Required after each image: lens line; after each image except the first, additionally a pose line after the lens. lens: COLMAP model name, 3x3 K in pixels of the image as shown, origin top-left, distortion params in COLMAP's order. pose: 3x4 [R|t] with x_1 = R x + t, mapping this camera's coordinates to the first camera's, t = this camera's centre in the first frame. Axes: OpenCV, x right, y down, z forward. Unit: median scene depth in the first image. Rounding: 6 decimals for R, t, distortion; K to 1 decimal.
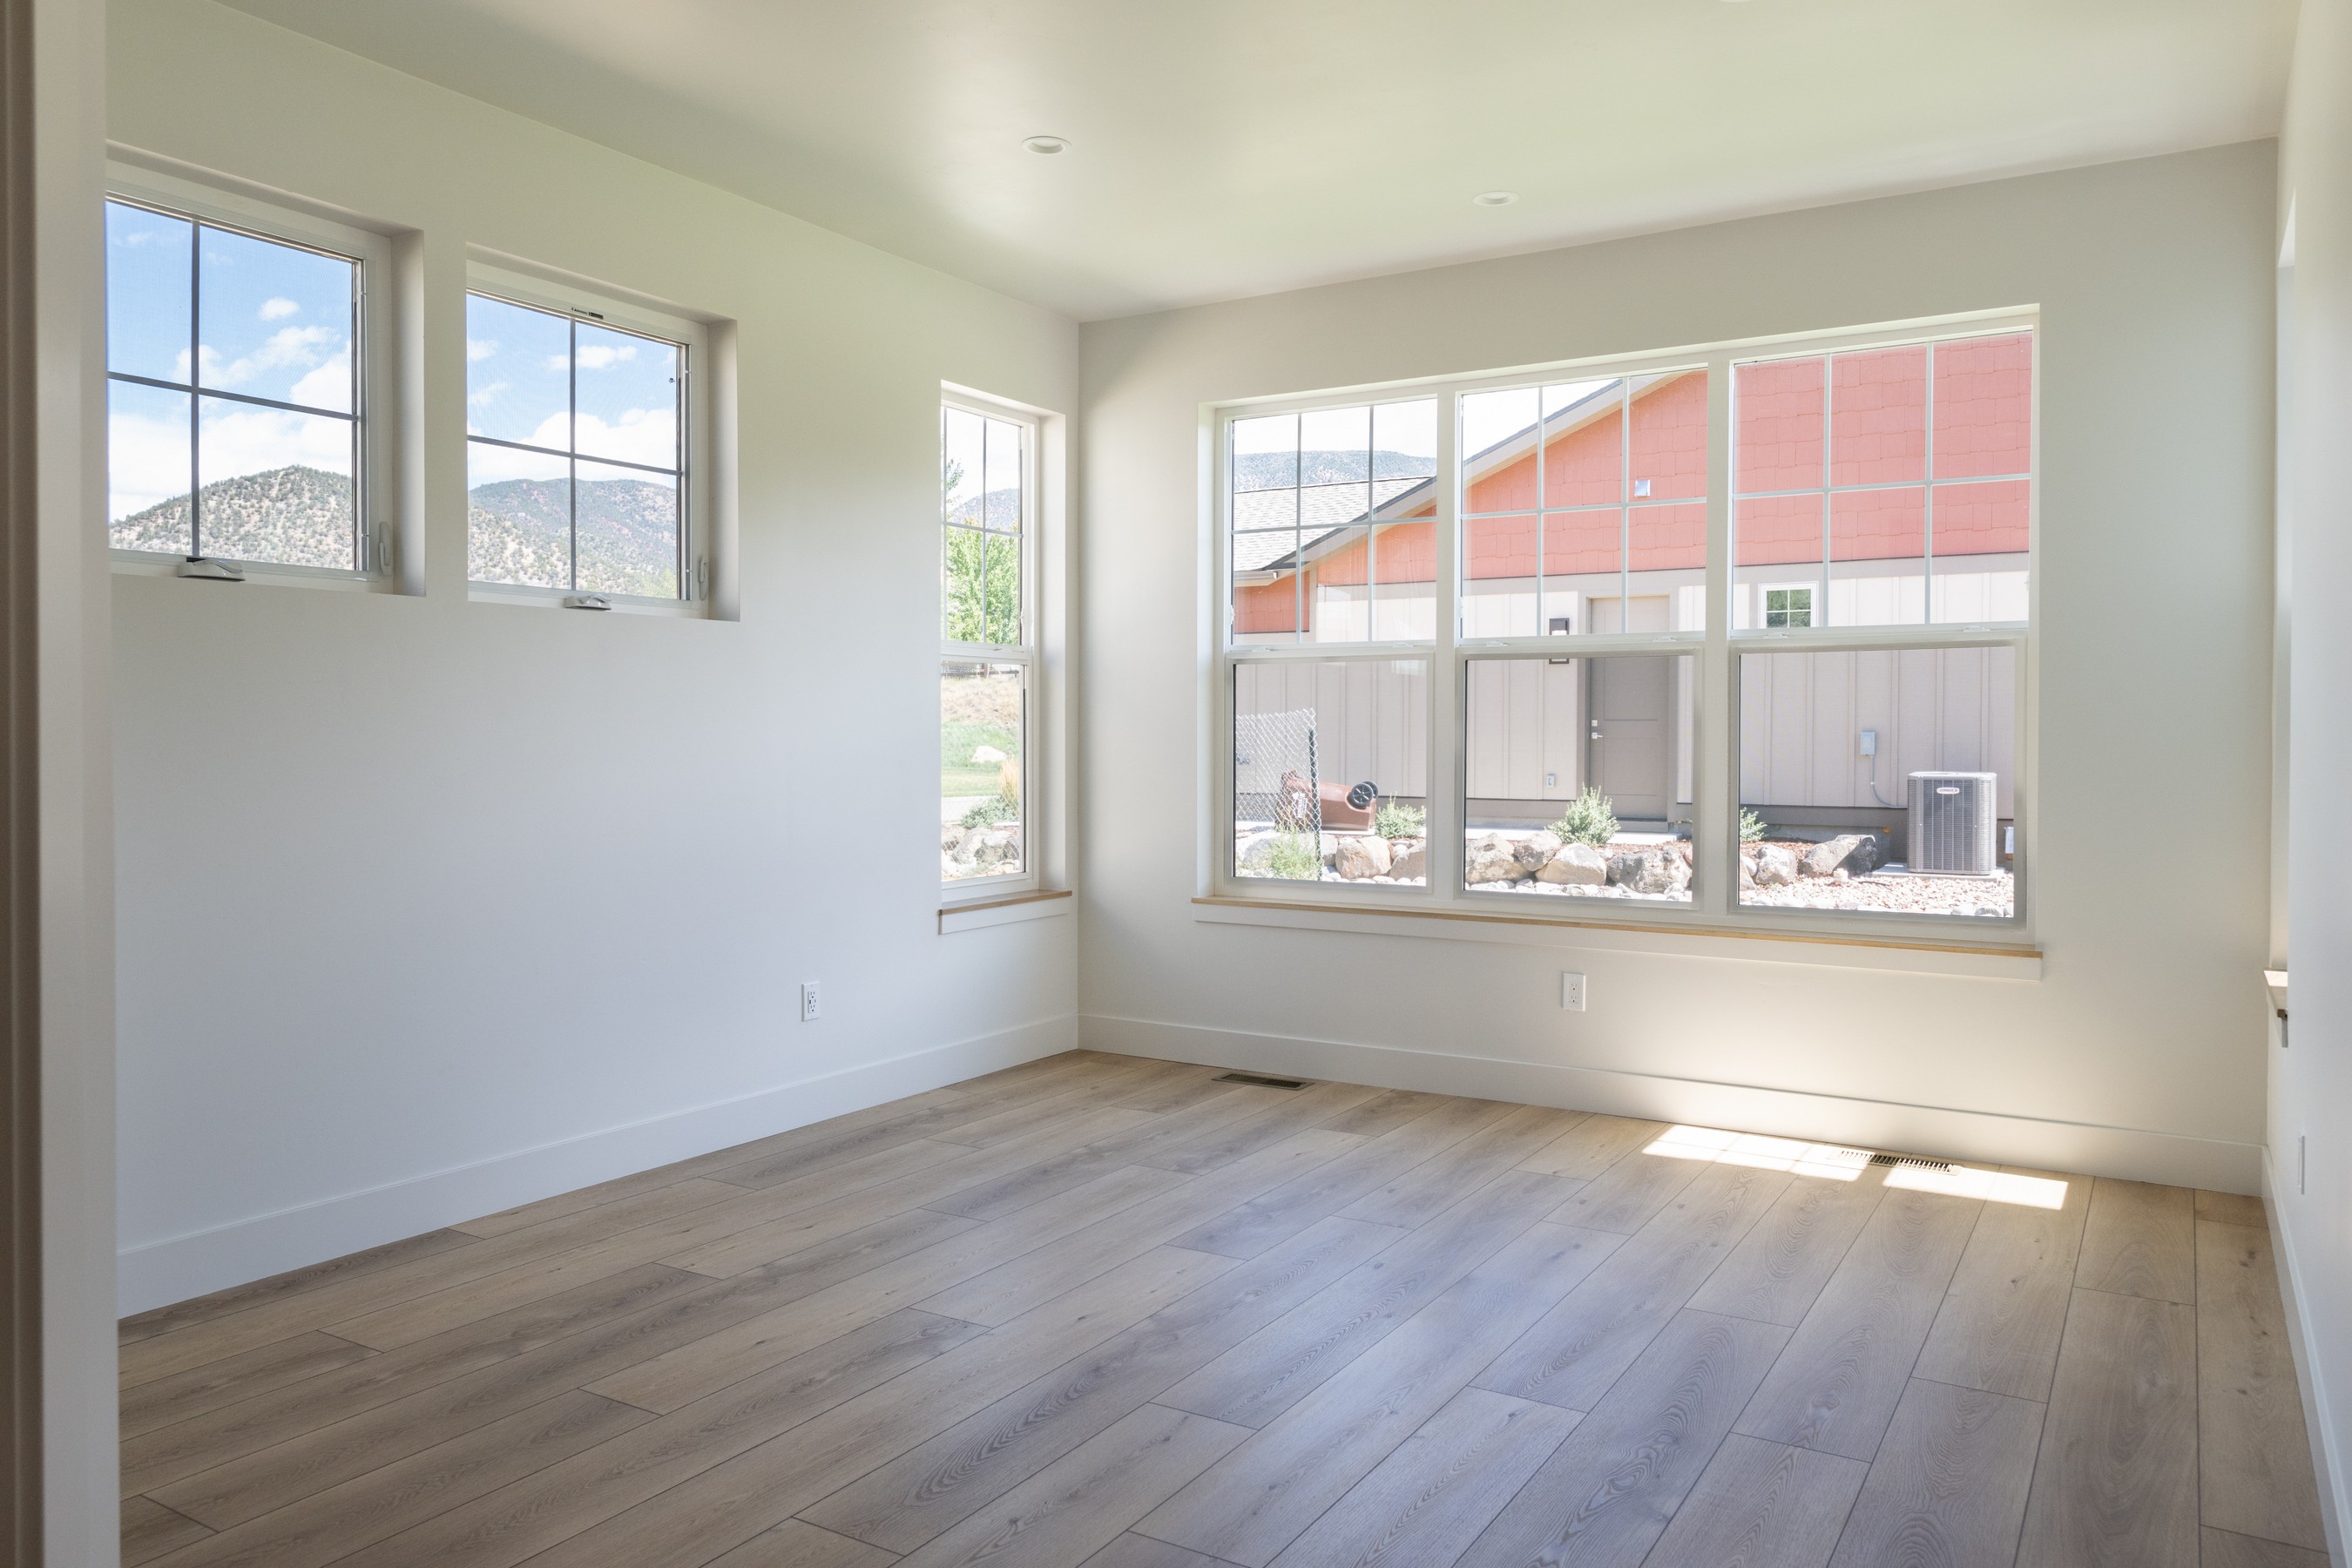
lens RADIAL K [[1623.0, 0, 1176.1], [0, 1623.0, 768.3], [0, 0, 1]] dist [-0.000652, -0.000476]
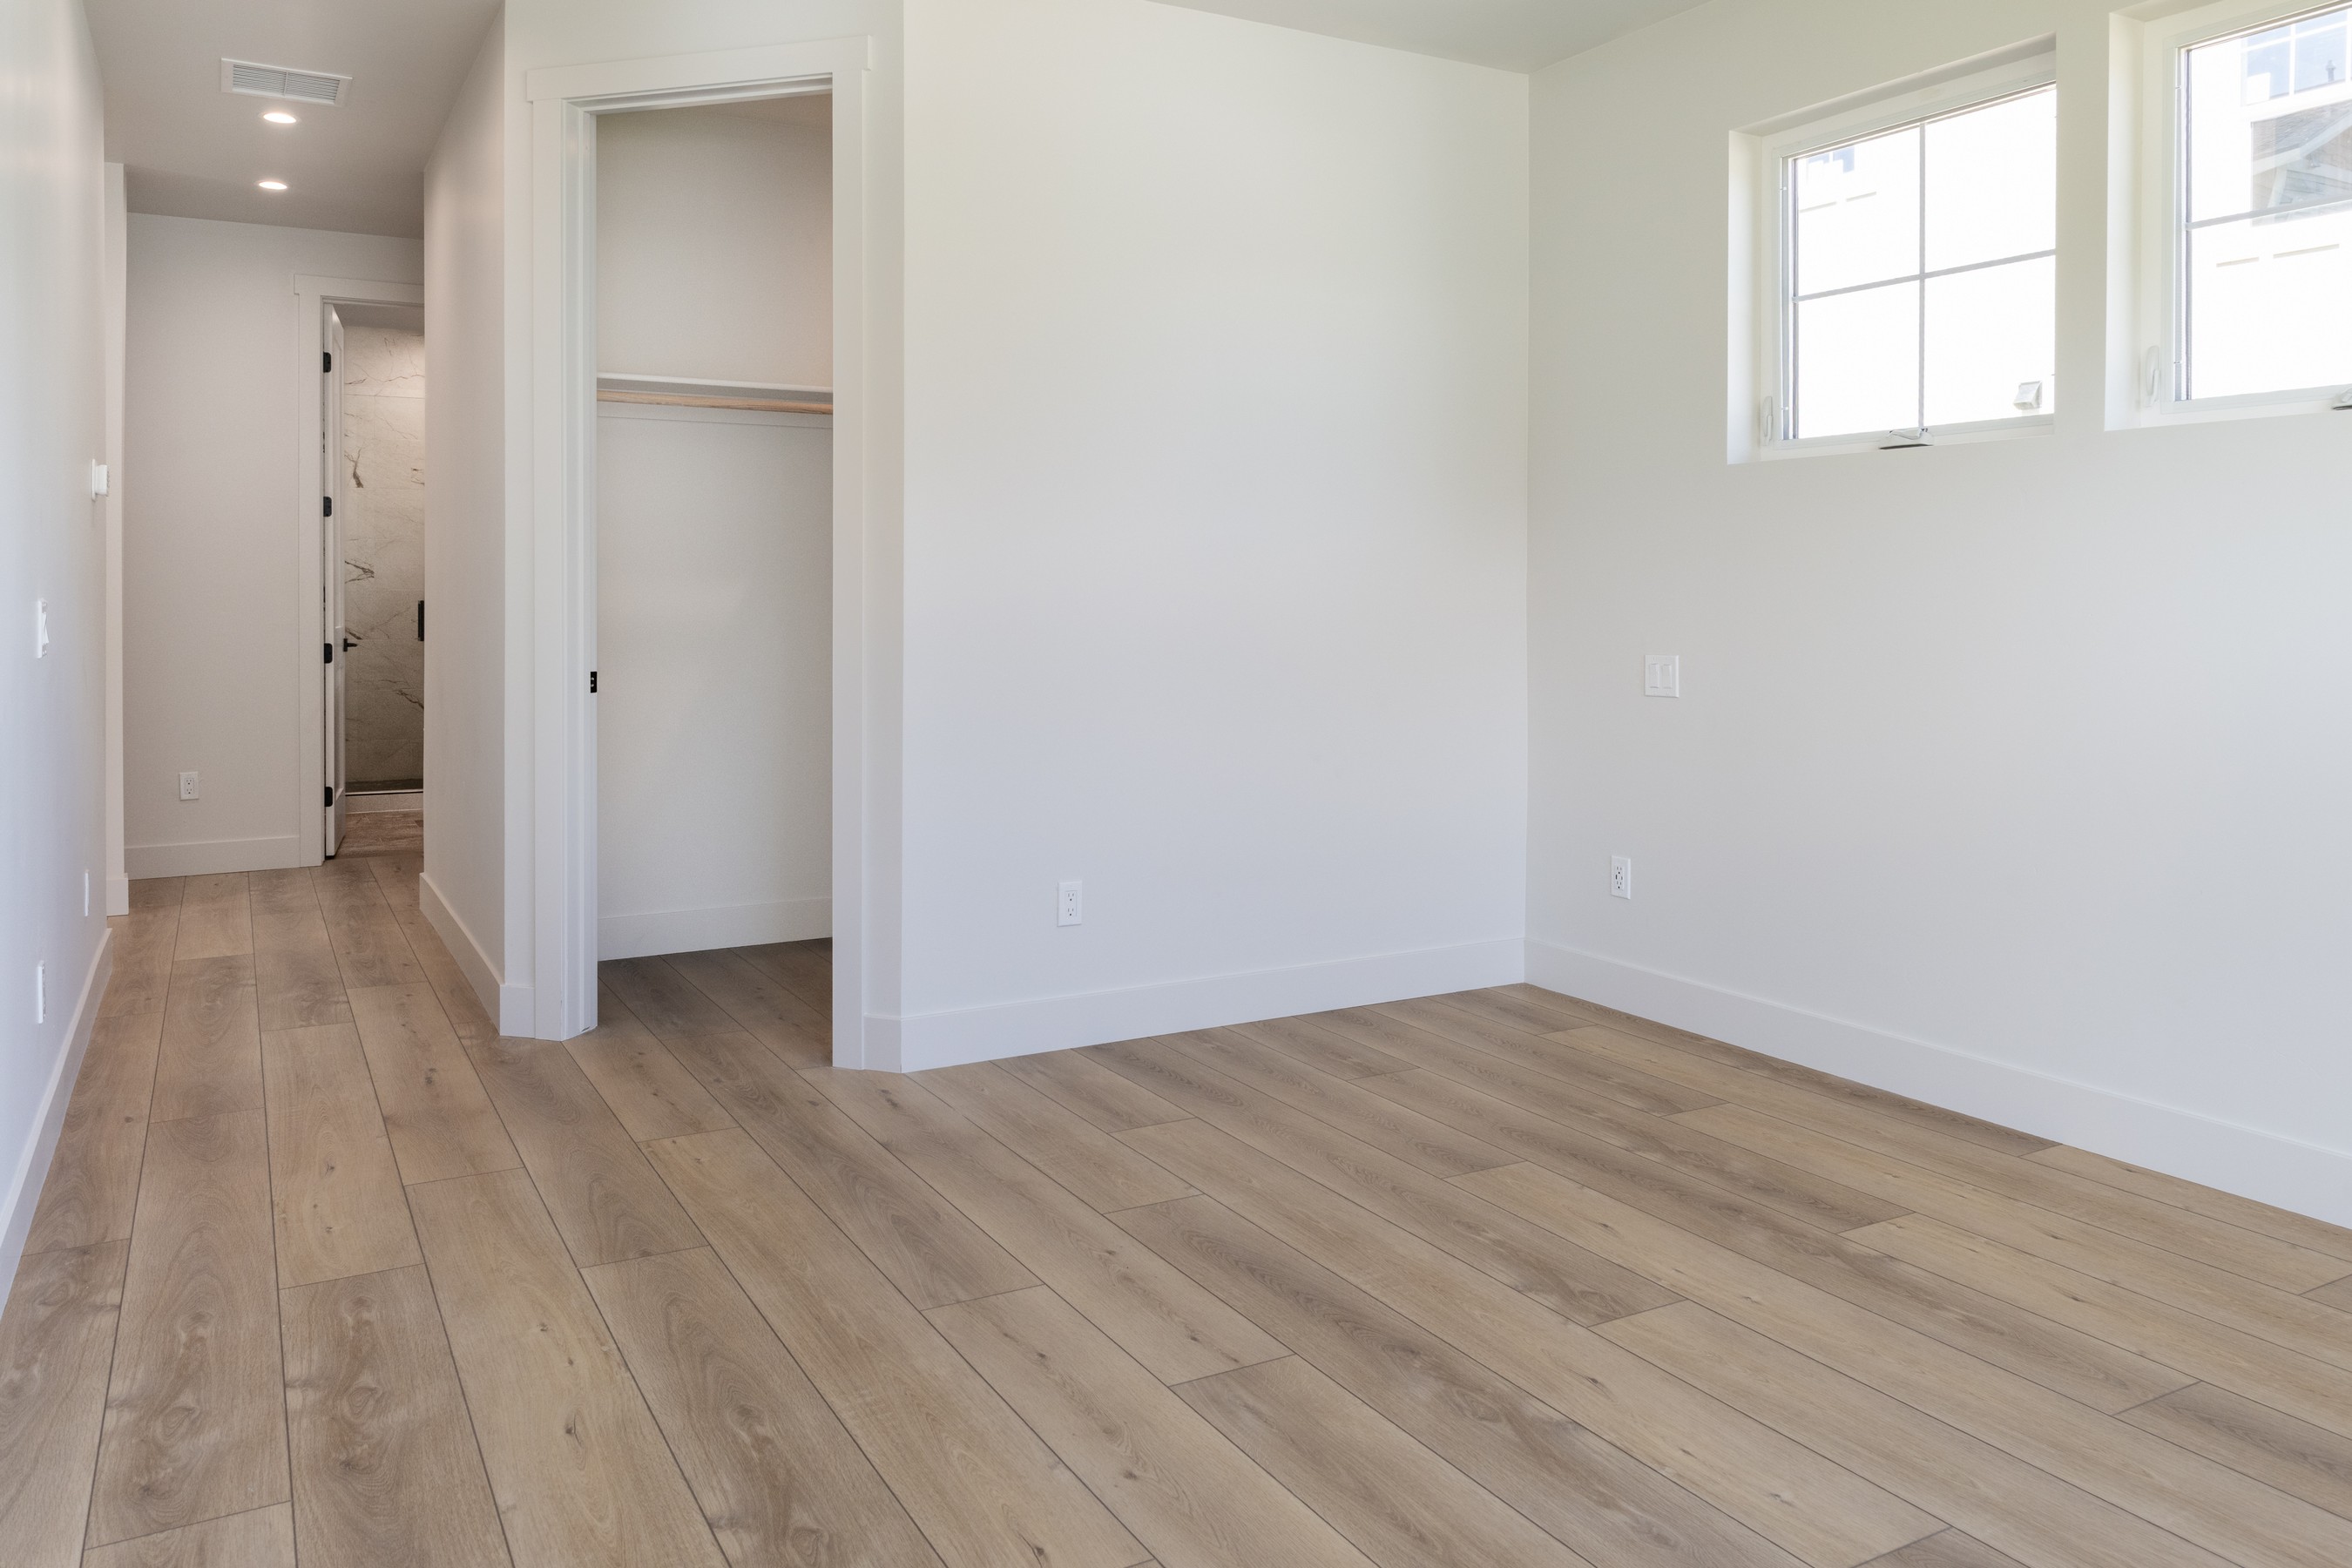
lens RADIAL K [[1638.8, 0, 1167.8], [0, 1638.8, 709.5], [0, 0, 1]] dist [0.002521, -0.001986]
pose [[-0.479770, 0.057050, -0.875537, 0.619578], [-0.019896, 0.996920, 0.075862, -0.014633], [0.877169, 0.053816, -0.477157, 1.088542]]
